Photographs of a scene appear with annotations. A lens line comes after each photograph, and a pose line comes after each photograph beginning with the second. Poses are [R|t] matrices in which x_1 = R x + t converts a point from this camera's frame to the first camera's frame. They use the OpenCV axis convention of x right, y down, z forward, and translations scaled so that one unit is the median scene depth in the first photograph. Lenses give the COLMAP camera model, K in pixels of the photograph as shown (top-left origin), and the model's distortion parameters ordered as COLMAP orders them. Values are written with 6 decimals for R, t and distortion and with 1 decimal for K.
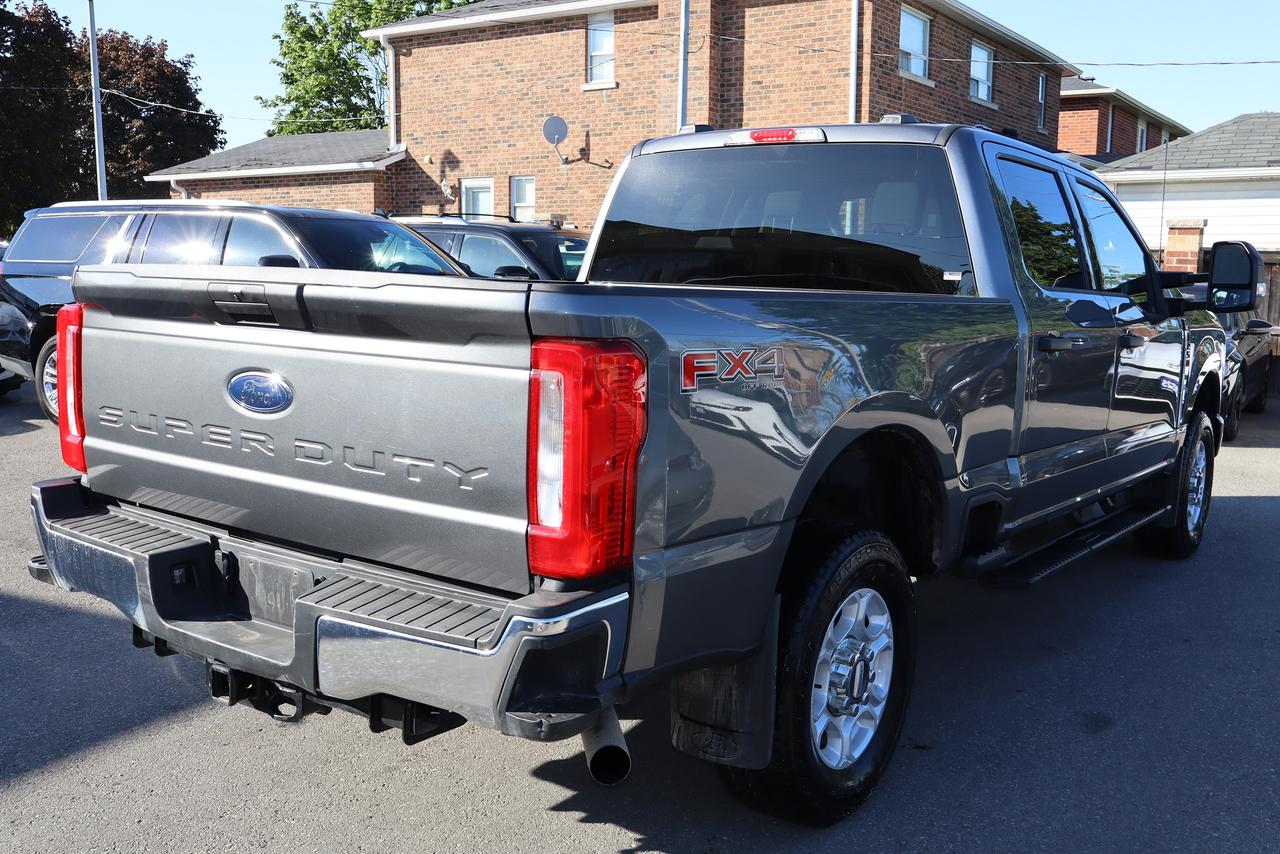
lens RADIAL K [[1205.2, 0, 640.0], [0, 1205.2, 427.0], [0, 0, 1]] dist [0.012816, 0.003597]
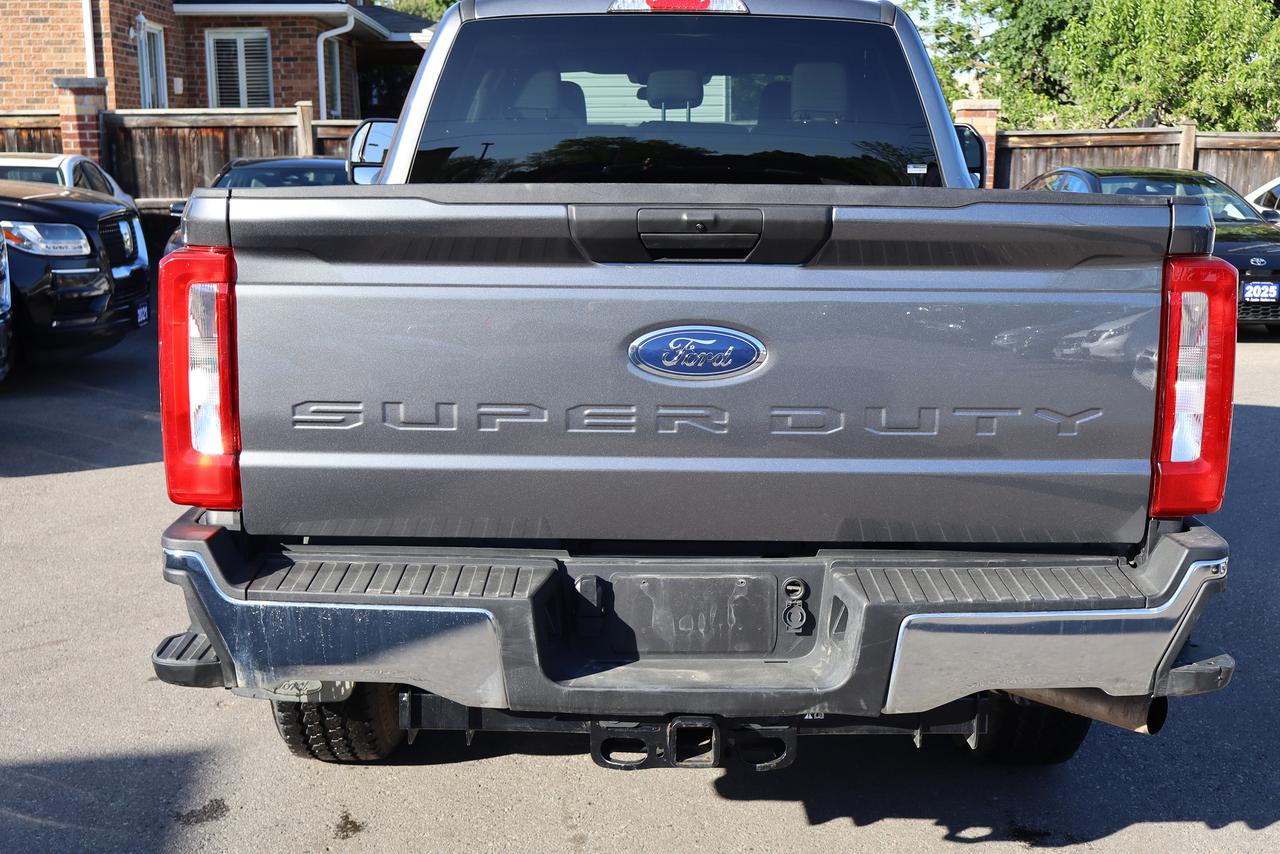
lens RADIAL K [[1576.7, 0, 640.0], [0, 1576.7, 427.0], [0, 0, 1]] dist [-0.006634, 0.016250]
pose [[0.805269, -0.117770, 0.581095, -0.847977], [0.089328, 0.992986, 0.077458, -0.056842], [-0.586142, -0.010466, 0.810141, 0.206901]]
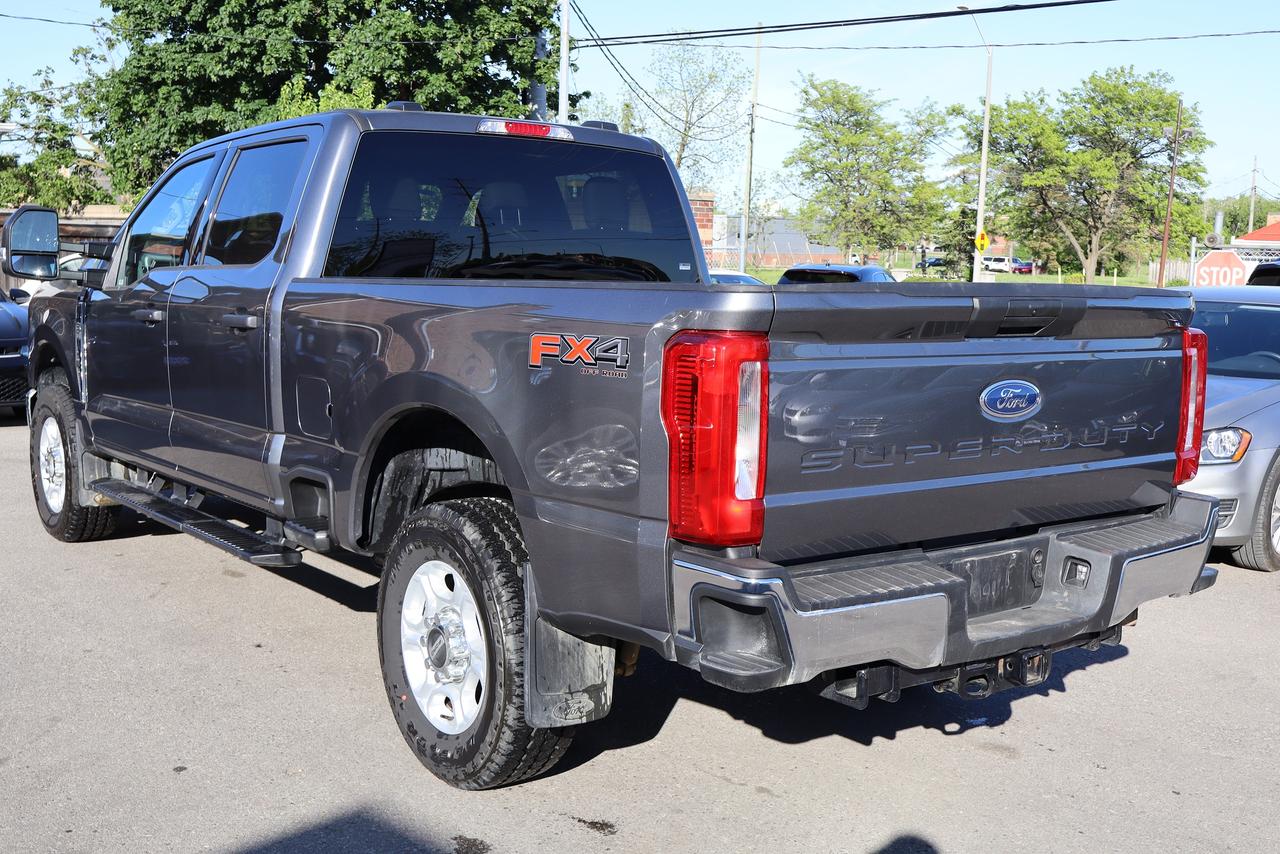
lens RADIAL K [[1379.1, 0, 640.0], [0, 1379.1, 427.0], [0, 0, 1]] dist [0.010965, 0.004075]
pose [[0.277470, -0.131069, 0.951752, -1.474481], [0.108511, 0.988587, 0.104507, -0.156349], [-0.954587, 0.074278, 0.288526, 0.885604]]
